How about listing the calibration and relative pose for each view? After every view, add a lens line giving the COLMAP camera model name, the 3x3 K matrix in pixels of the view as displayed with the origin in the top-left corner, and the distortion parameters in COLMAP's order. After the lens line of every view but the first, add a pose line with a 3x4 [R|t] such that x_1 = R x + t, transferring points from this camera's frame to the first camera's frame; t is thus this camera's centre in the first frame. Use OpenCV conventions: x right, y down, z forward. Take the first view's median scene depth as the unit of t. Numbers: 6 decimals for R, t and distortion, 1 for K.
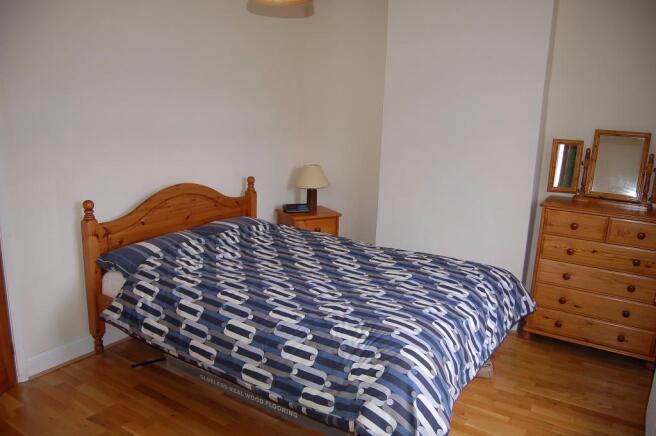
lens RADIAL K [[512.0, 0, 328.0], [0, 512.0, 218.0], [0, 0, 1]] dist [-0.085739, 0.004025]
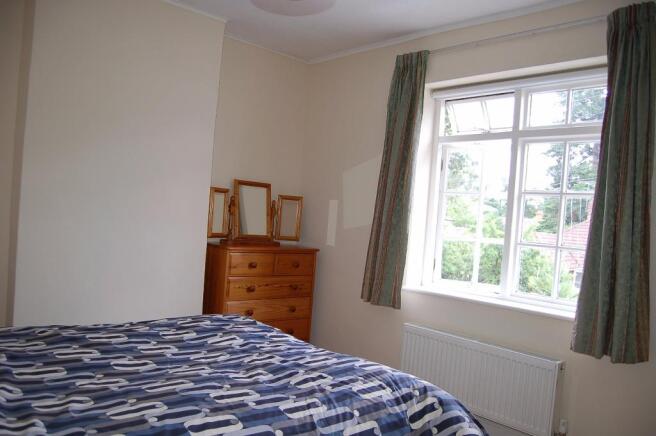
lens RADIAL K [[512.0, 0, 328.0], [0, 512.0, 218.0], [0, 0, 1]] dist [-0.085739, 0.004025]
pose [[0.270394, -0.018642, 0.962569, -0.619122], [0.139573, 0.990009, -0.020034, -0.046532], [-0.952579, 0.139766, 0.270294, 0.602598]]
